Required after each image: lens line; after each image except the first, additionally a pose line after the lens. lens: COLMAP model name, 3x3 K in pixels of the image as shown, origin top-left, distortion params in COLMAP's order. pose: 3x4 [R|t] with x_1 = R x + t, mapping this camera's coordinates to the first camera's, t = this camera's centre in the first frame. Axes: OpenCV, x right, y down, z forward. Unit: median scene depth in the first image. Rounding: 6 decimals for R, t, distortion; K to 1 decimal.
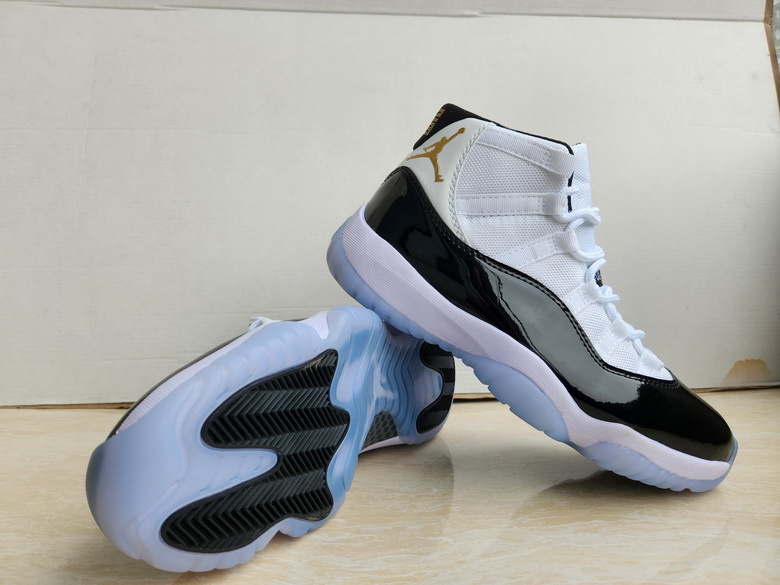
lens RADIAL K [[544.1, 0, 393.4], [0, 544.1, 290.9], [0, 0, 1]] dist [0.029321, -0.041501]
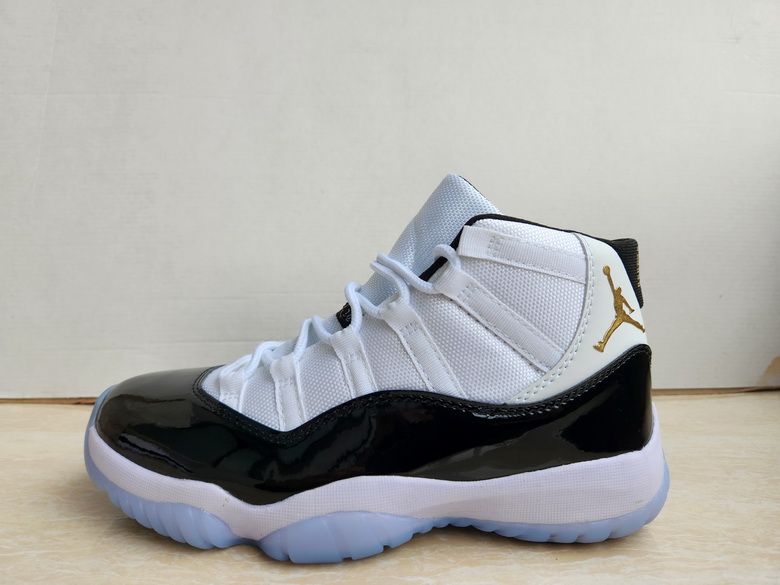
lens RADIAL K [[544.1, 0, 391.9], [0, 544.1, 293.4], [0, 0, 1]] dist [0.029321, -0.041501]
pose [[0.999683, 0.006666, -0.024278, 0.033649], [-0.006191, 0.999789, 0.019588, 0.013228], [0.024404, -0.019431, 0.999513, 0.117361]]
